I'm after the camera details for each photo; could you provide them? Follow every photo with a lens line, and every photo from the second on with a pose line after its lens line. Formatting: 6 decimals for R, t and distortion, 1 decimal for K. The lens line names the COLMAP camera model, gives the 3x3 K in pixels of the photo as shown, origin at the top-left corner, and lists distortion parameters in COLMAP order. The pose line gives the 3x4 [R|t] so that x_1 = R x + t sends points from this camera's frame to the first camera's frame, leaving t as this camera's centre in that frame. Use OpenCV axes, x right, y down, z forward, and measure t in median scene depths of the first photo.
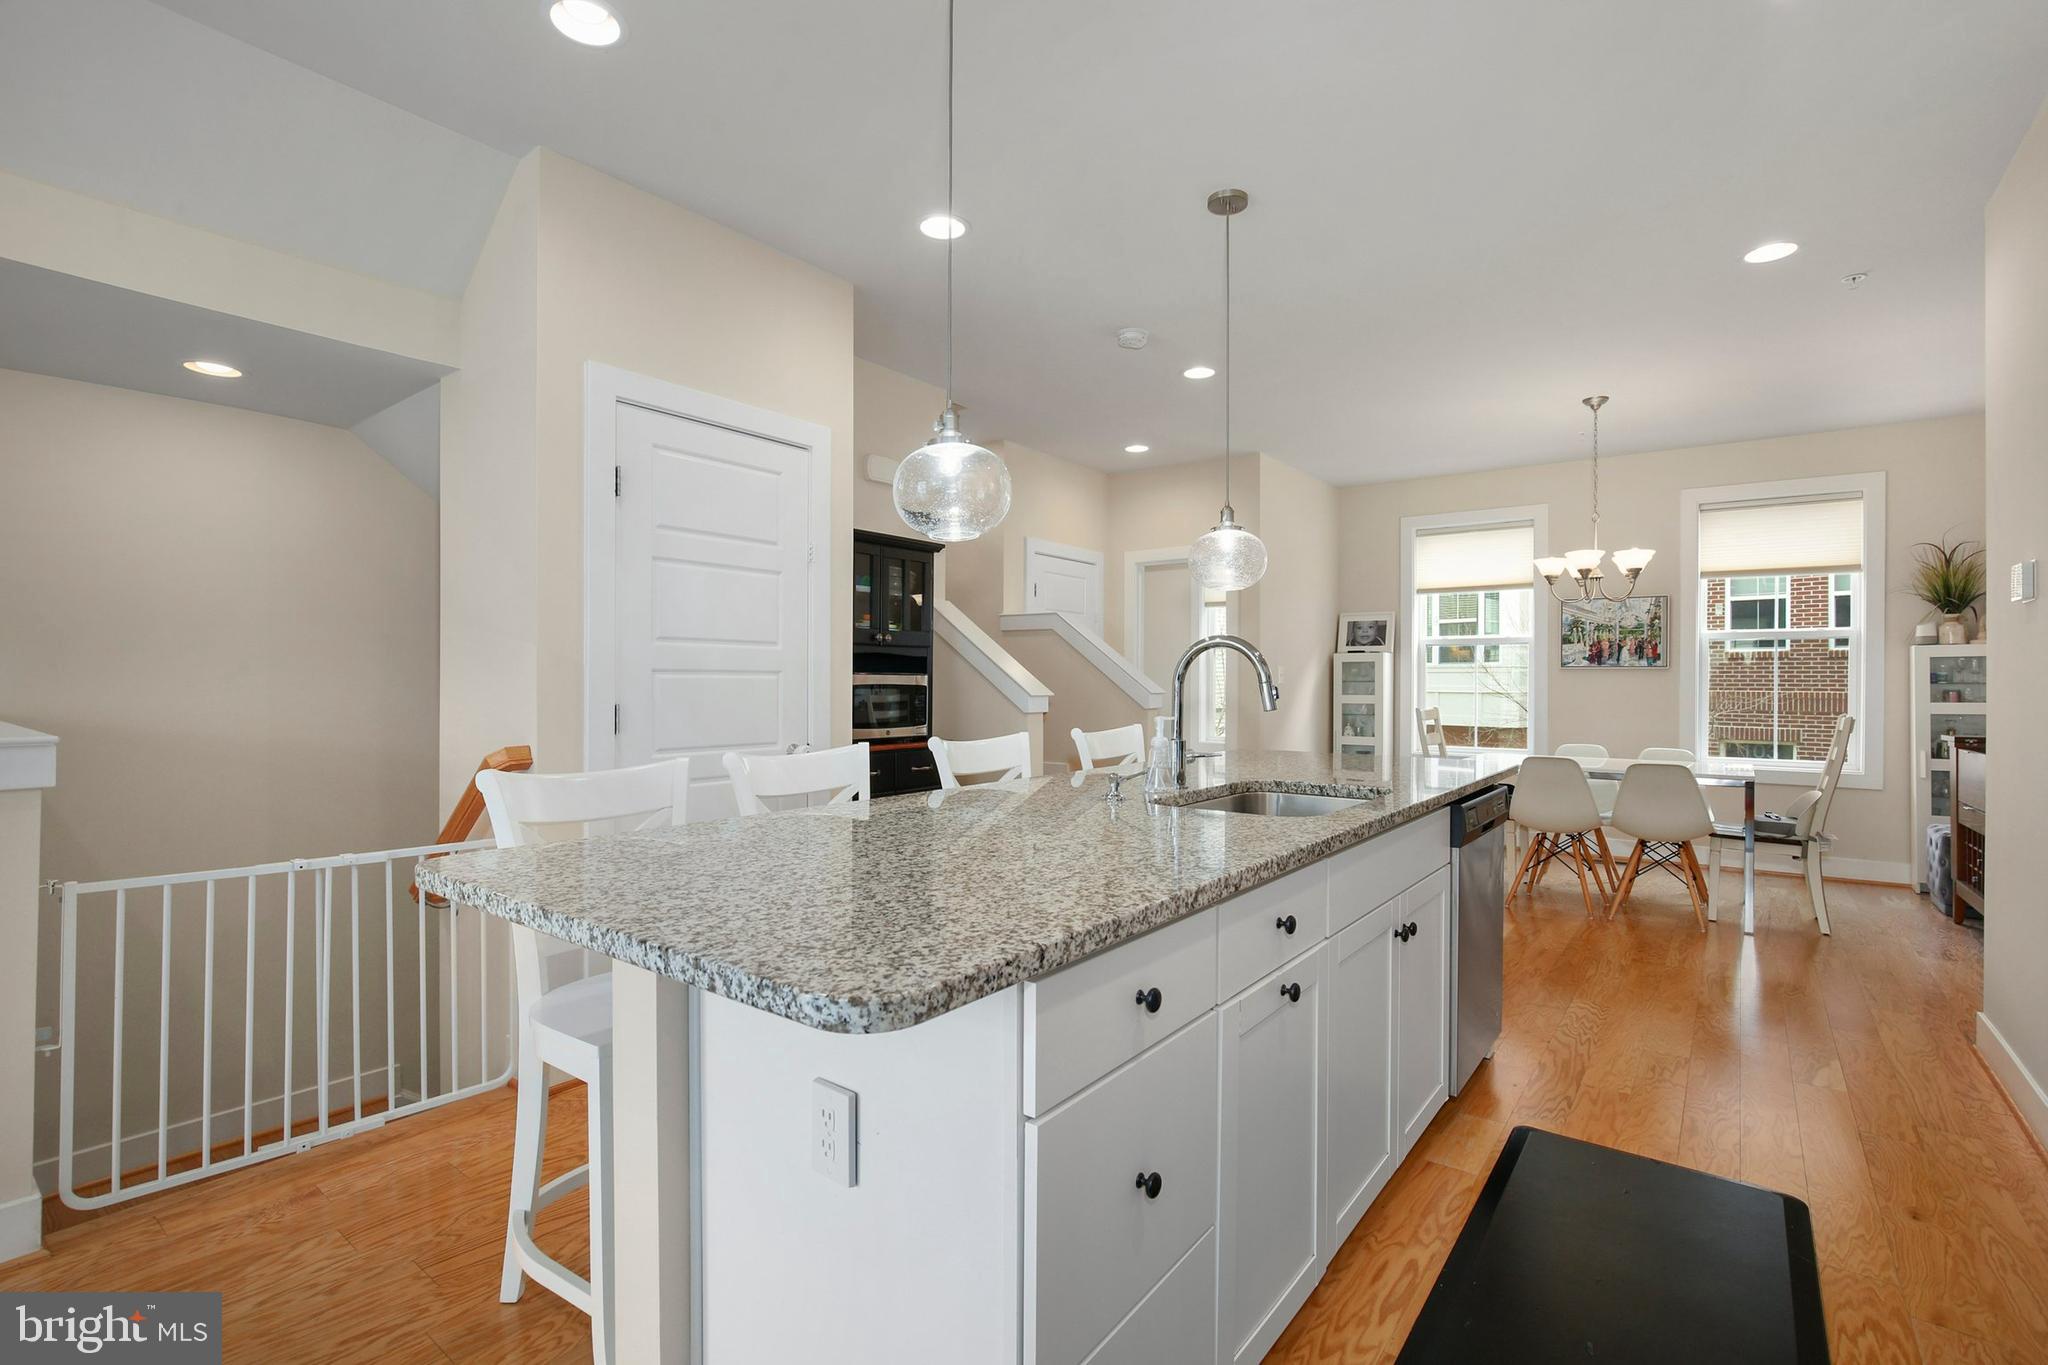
lens RADIAL K [[939.0, 0, 1024.0], [0, 939.0, 682.5], [0, 0, 1]] dist [-0.014856, 0.000380]
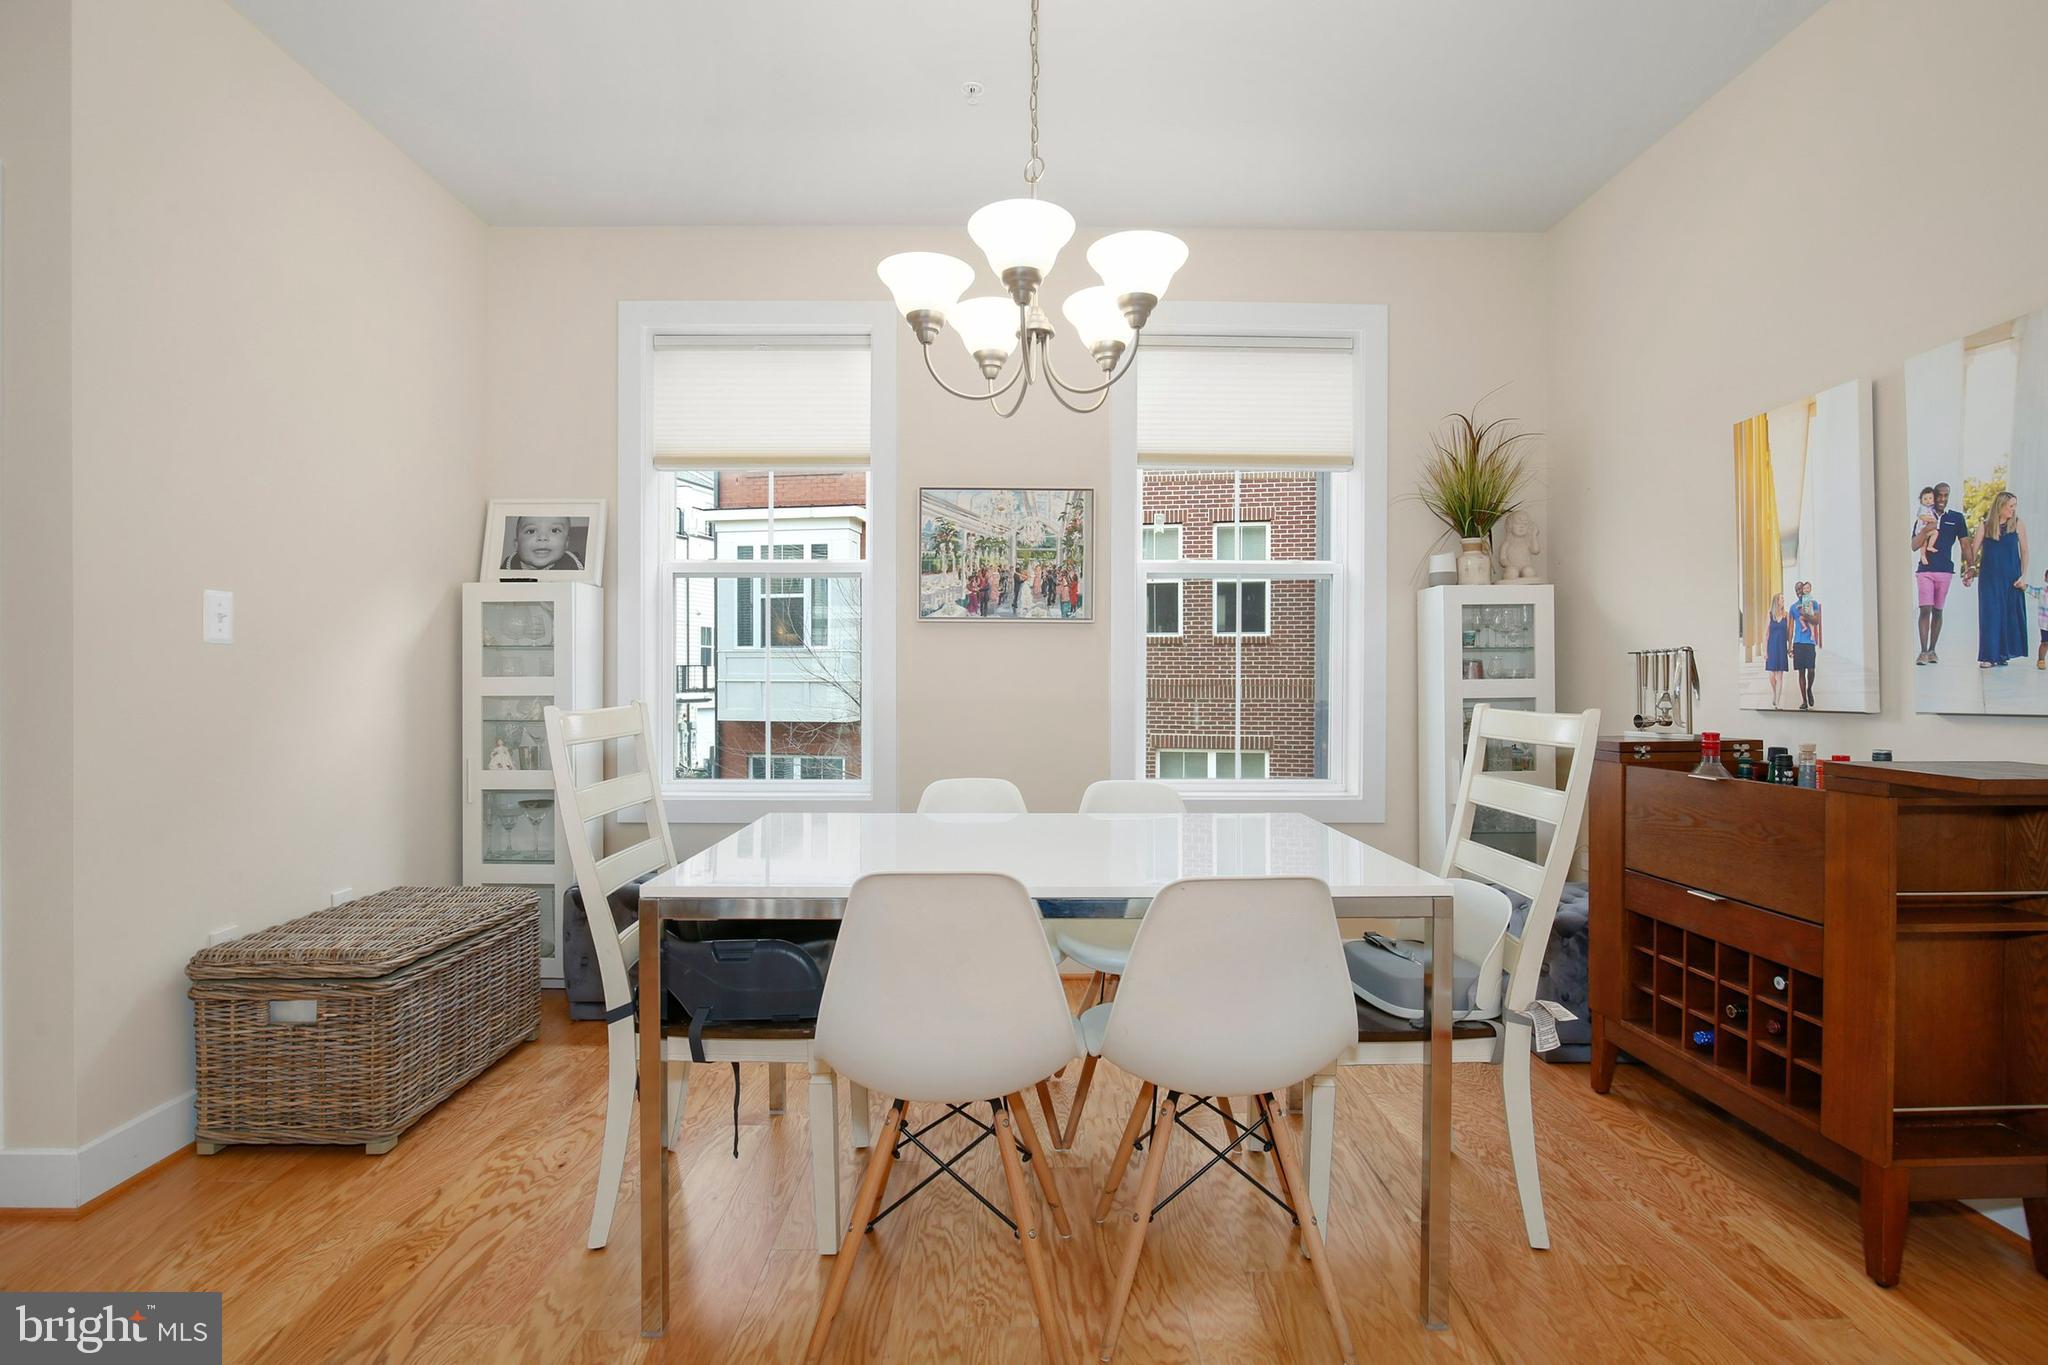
lens RADIAL K [[957.3, 0, 1024.0], [0, 957.3, 682.5], [0, 0, 1]] dist [-0.023391, 0.000121]
pose [[0.786953, -0.005502, 0.616988, 0.310348], [0.002573, 0.999981, 0.005635, 0.016330], [-0.617007, -0.002848, 0.786953, 0.578378]]
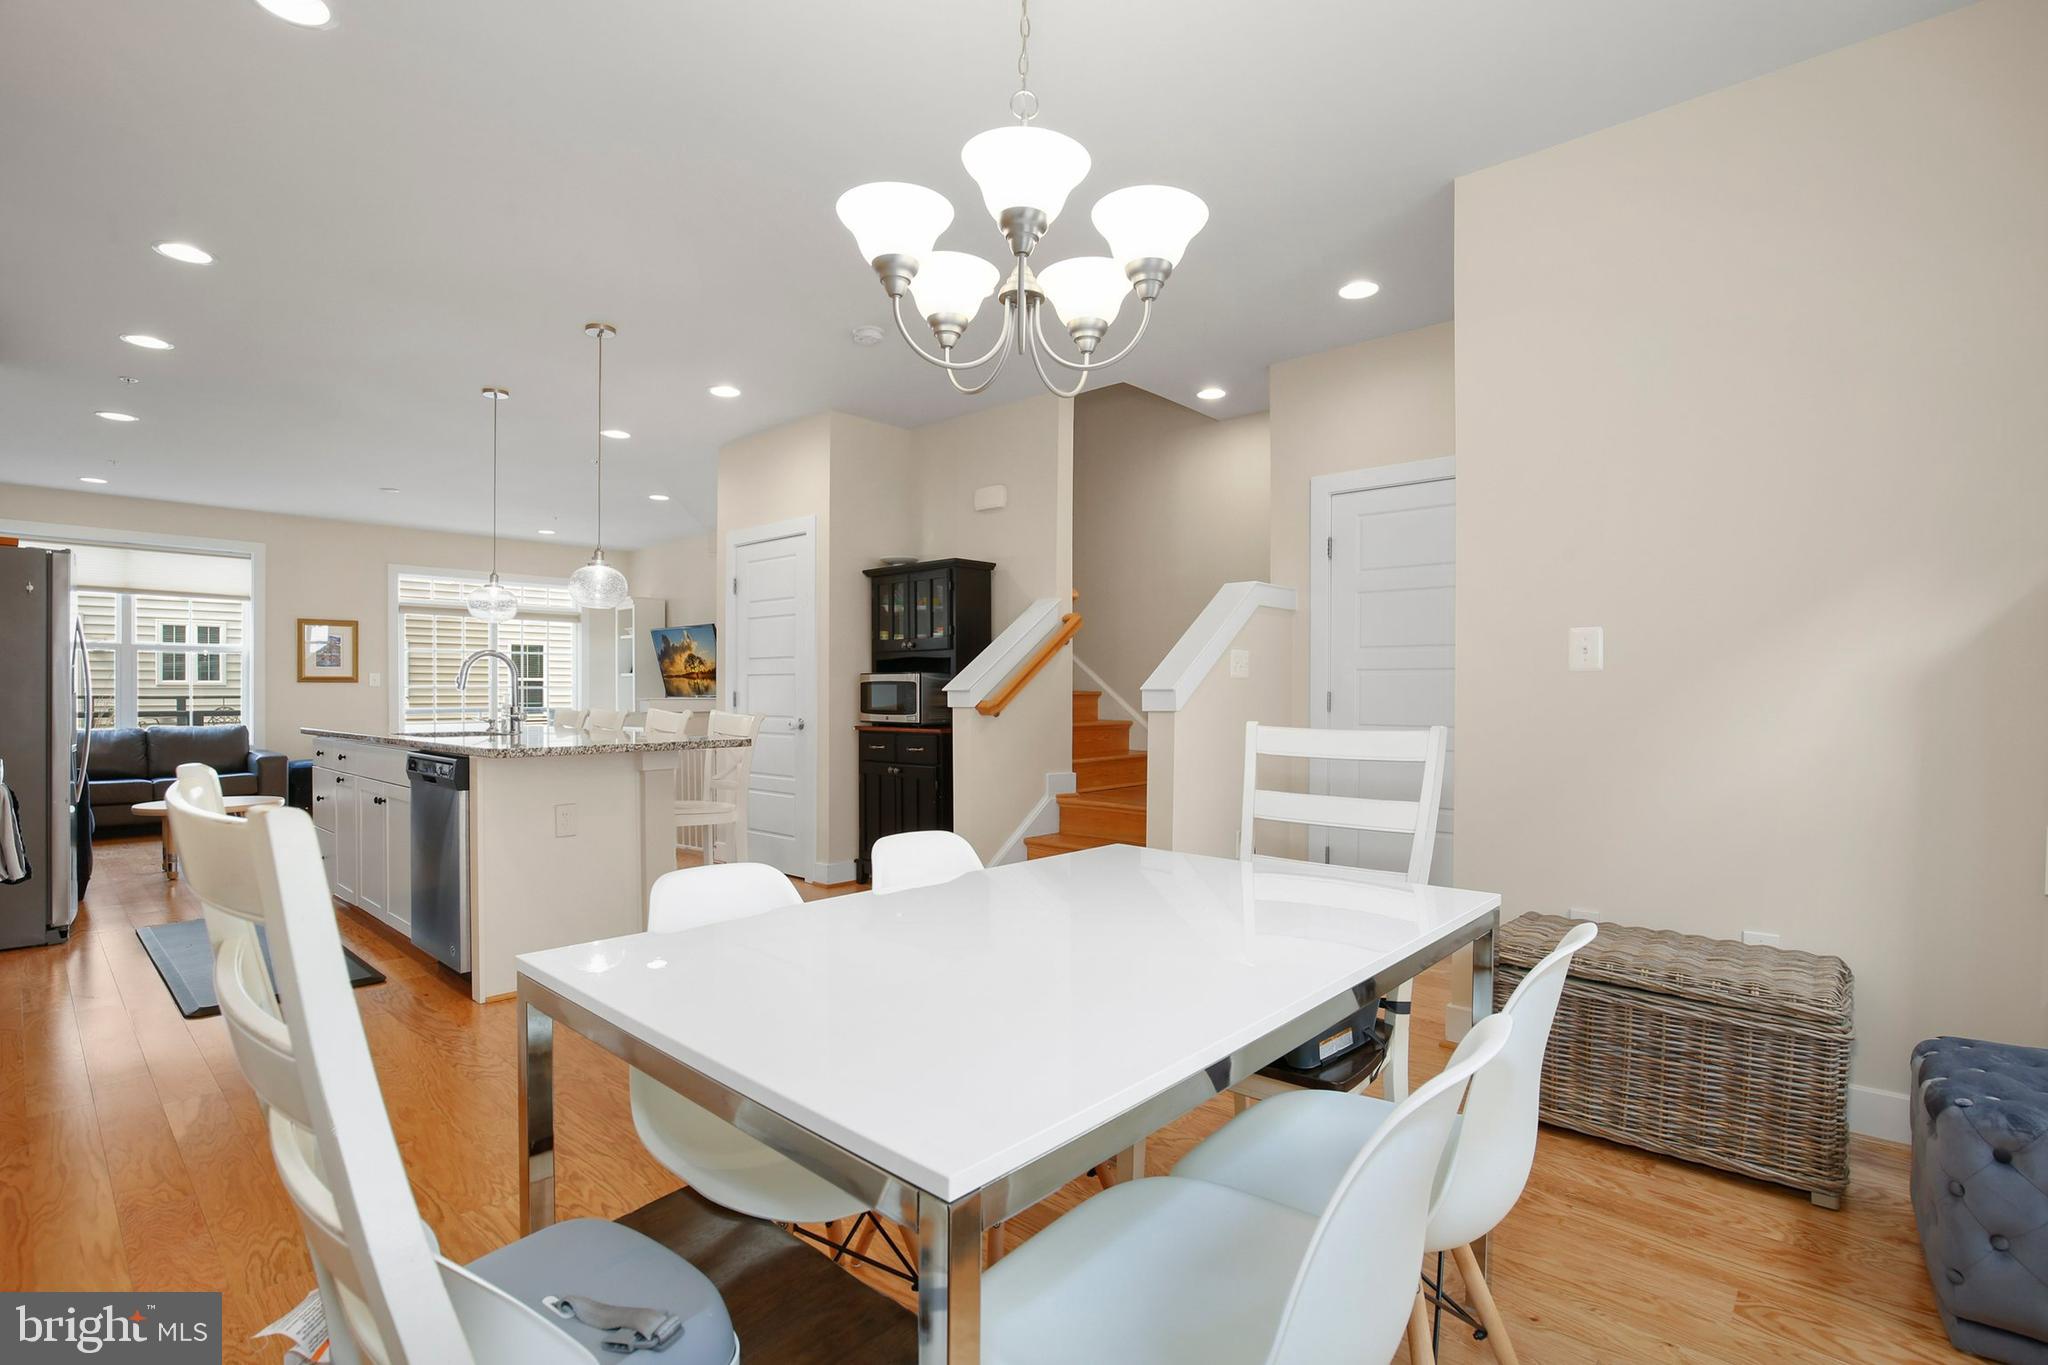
lens RADIAL K [[942.7, 0, 1002.7], [0, 942.7, 696.5], [0, 0, 1]] dist [-0.021059, 0.000229]
pose [[-0.091525, -0.003971, -0.995795, 0.739432], [-0.005775, 0.999977, -0.003457, 0.017010], [0.995786, 0.005435, -0.091546, 0.821315]]
